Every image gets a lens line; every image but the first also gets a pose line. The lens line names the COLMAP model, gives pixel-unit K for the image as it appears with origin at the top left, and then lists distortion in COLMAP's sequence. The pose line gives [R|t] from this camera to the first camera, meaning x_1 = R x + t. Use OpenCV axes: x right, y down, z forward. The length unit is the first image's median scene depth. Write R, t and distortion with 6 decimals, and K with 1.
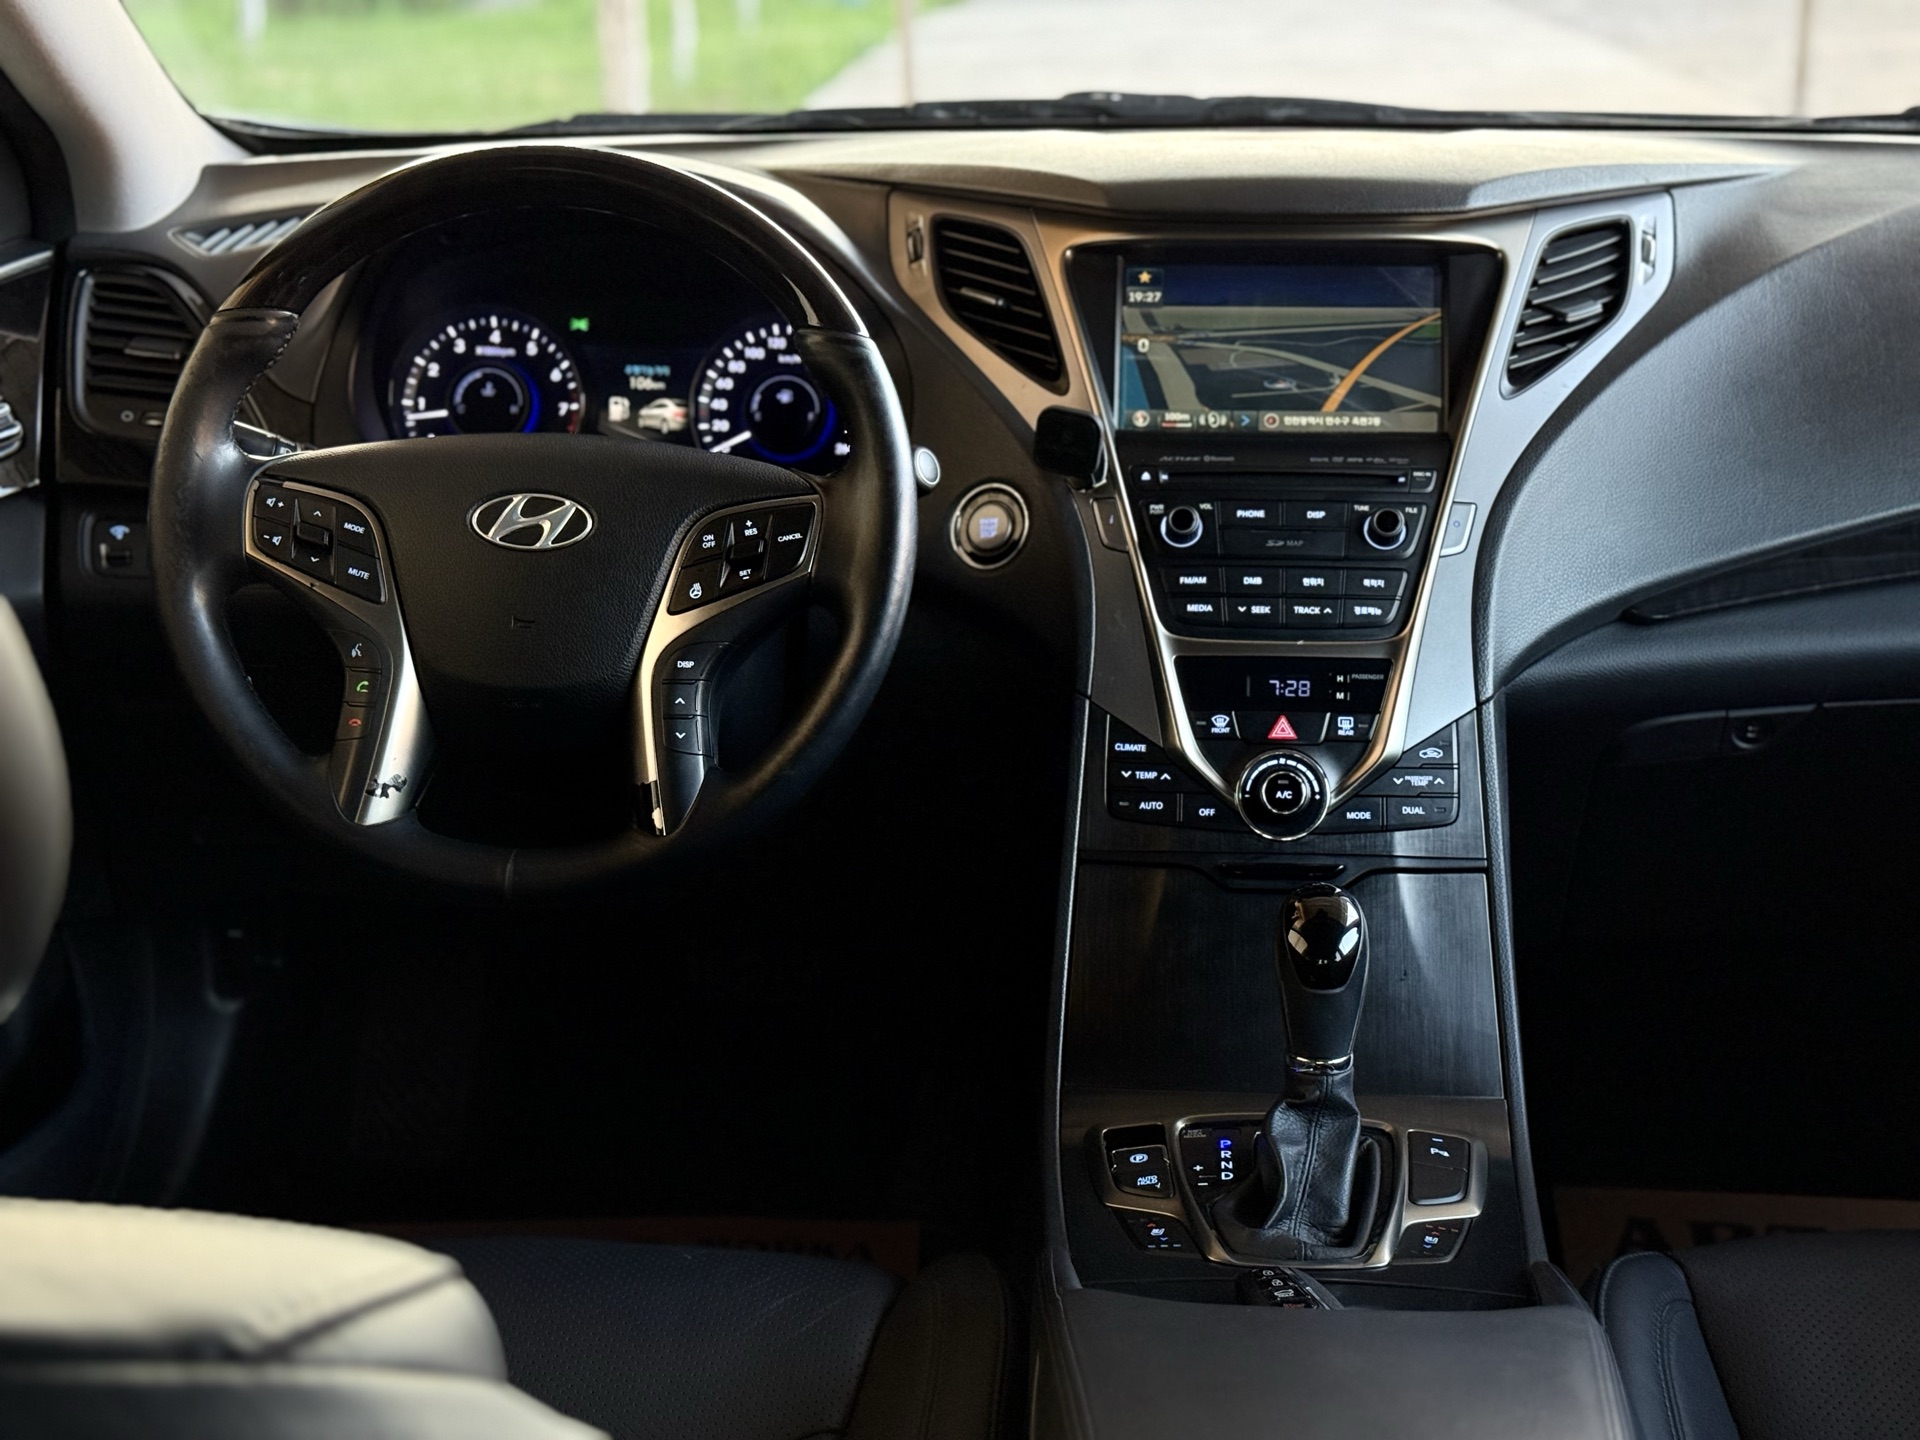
lens RADIAL K [[2718.8, 0, 960.3], [0, 2718.8, 713.6], [0, 0, 1]] dist [0.166795, 0.000000]
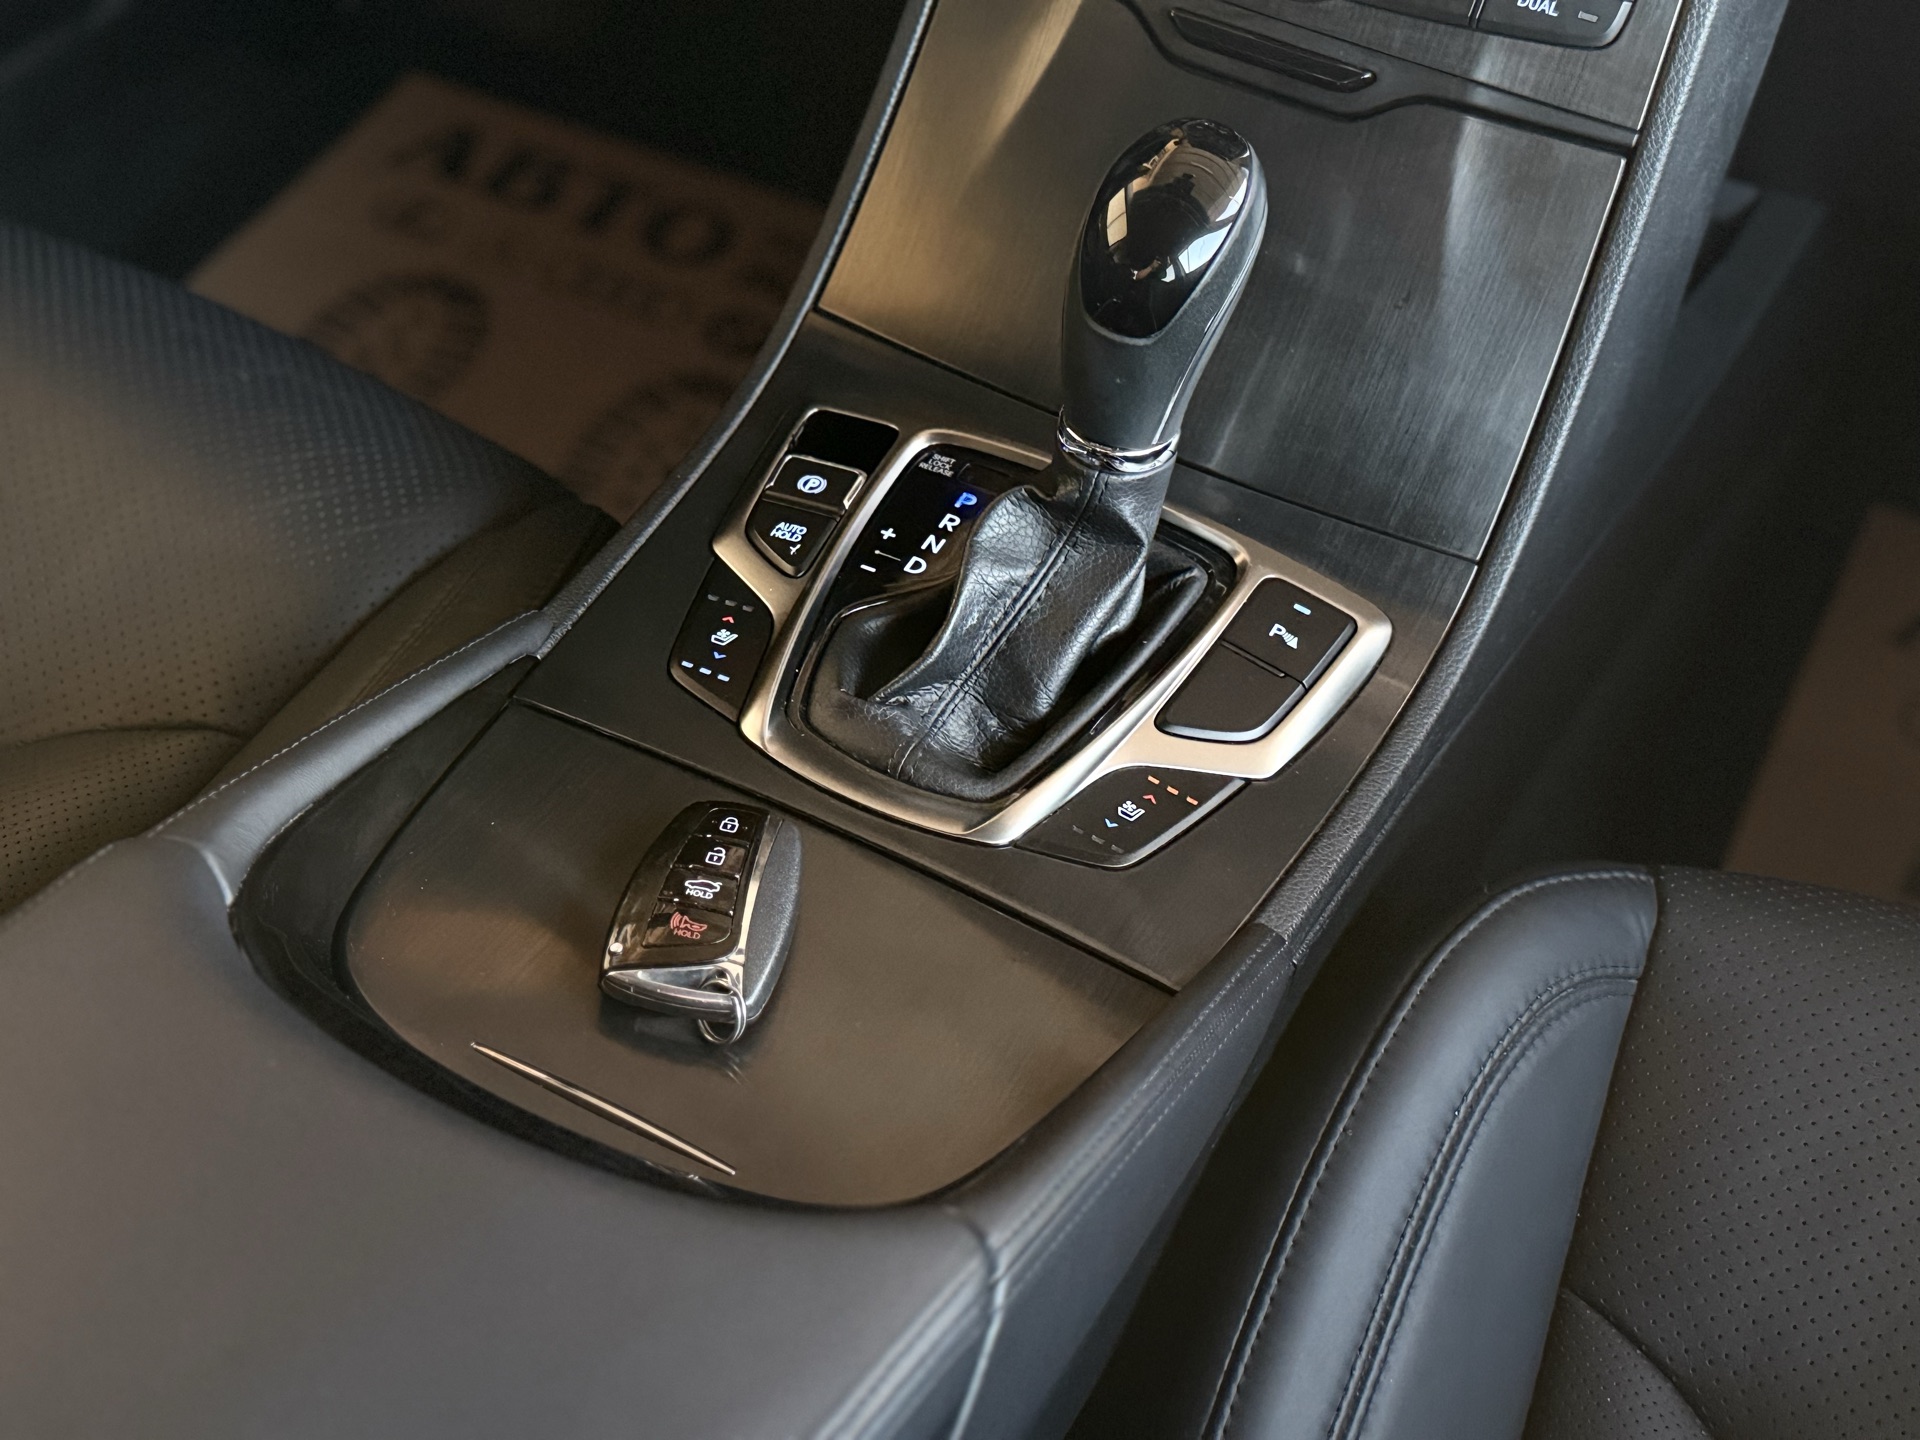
lens RADIAL K [[2300.8, 0, 958.5], [0, 2300.8, 722.2], [0, 0, 1]] dist [0.011959, 0.000000]
pose [[0.914276, 0.337240, -0.224432, 0.211267], [-0.193439, 0.850234, 0.489575, -0.043691], [0.355923, -0.404193, 0.842583, 0.527520]]
